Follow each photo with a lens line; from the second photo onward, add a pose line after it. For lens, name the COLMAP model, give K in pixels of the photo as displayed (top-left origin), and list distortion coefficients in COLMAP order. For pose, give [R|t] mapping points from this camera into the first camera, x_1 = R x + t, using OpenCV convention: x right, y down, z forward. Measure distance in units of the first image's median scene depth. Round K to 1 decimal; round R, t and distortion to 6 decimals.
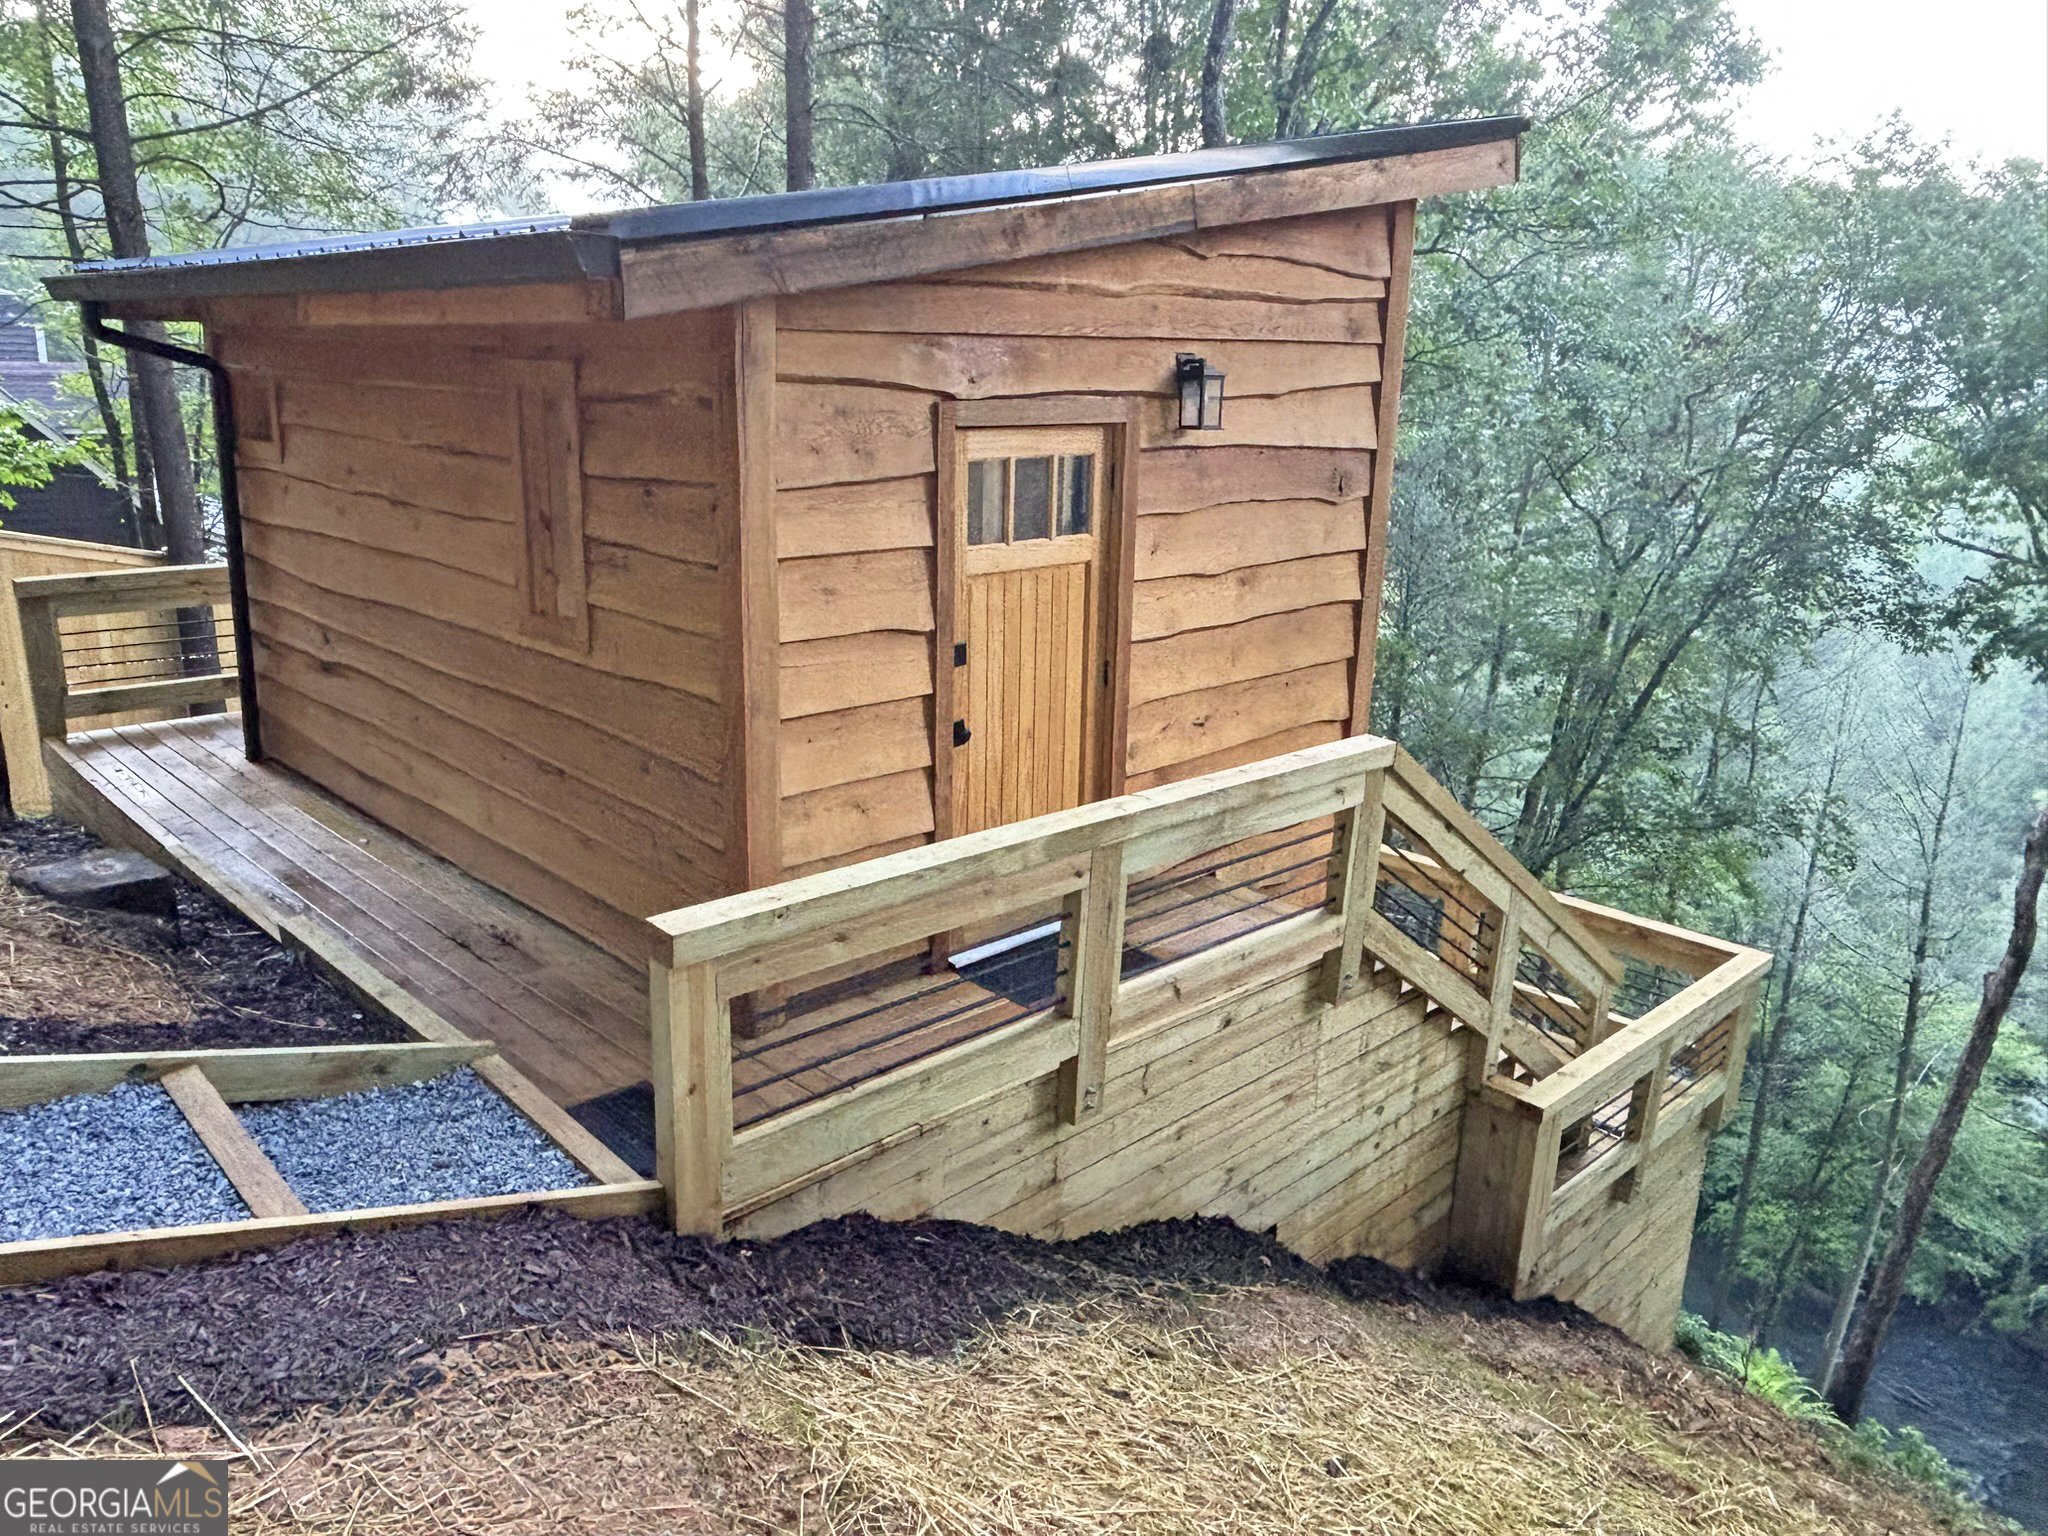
lens RADIAL K [[1464.1, 0, 1015.2], [0, 1464.1, 771.1], [0, 0, 1]] dist [0.012671, -0.029333]
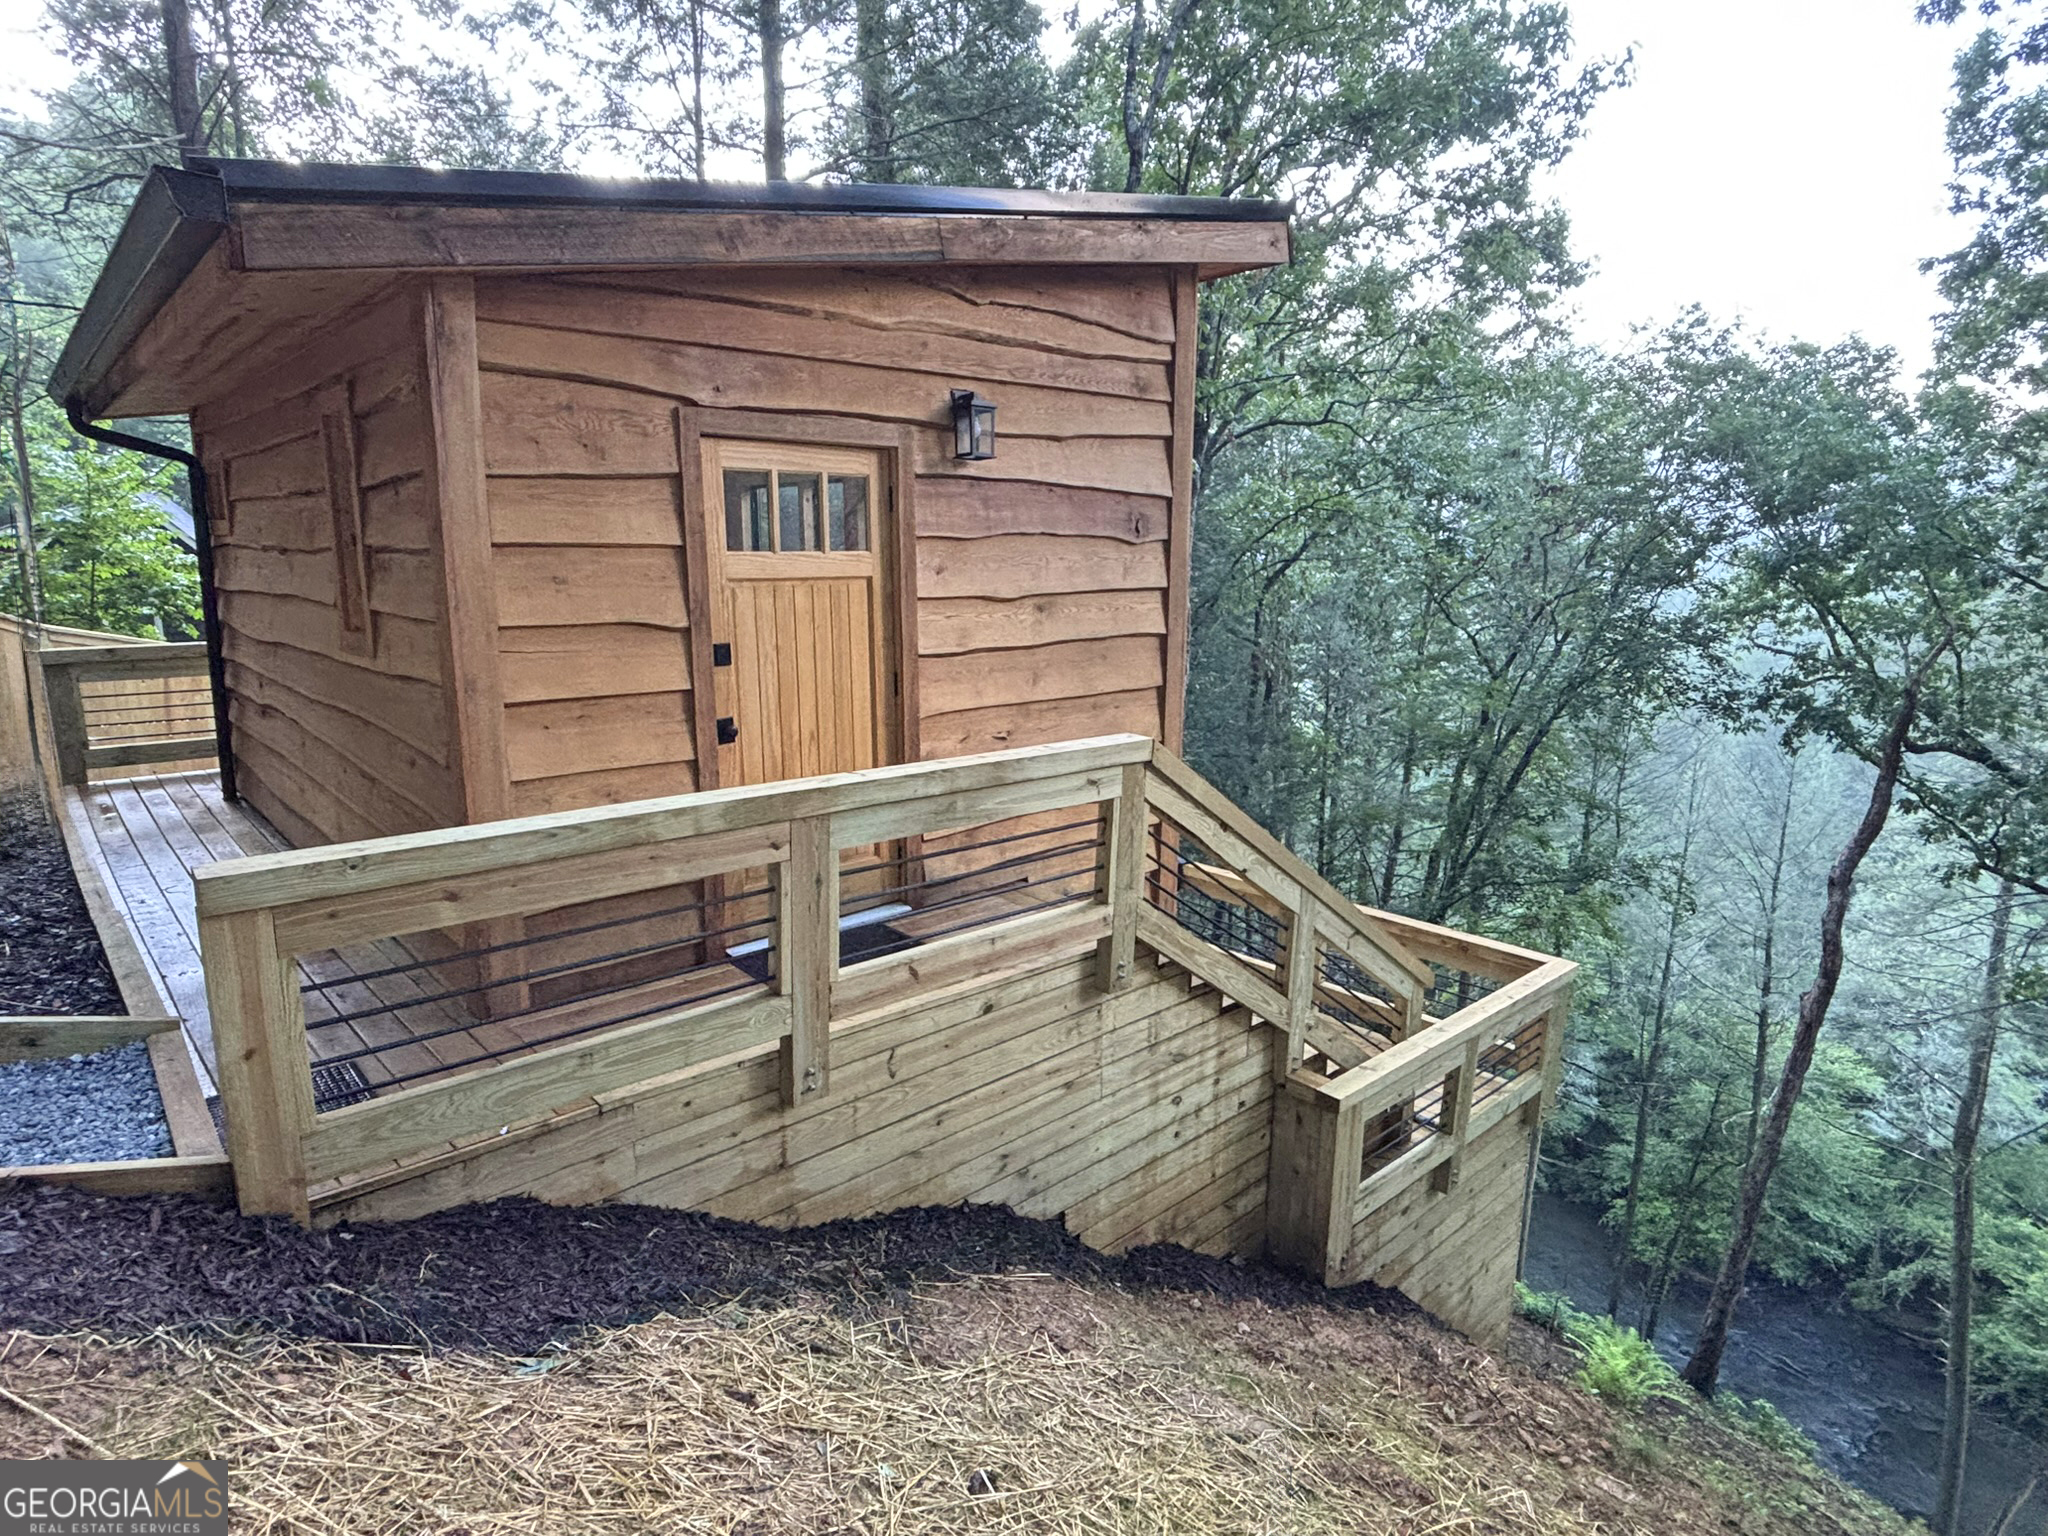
lens RADIAL K [[1128.9, 0, 1022.9], [0, 1128.9, 769.5], [0, 0, 1]] dist [-0.000712, -0.006356]
pose [[0.999474, -0.012833, -0.029782, 0.165258], [0.010415, 0.996743, -0.079973, 0.057579], [0.030711, 0.079620, 0.996352, 0.168401]]
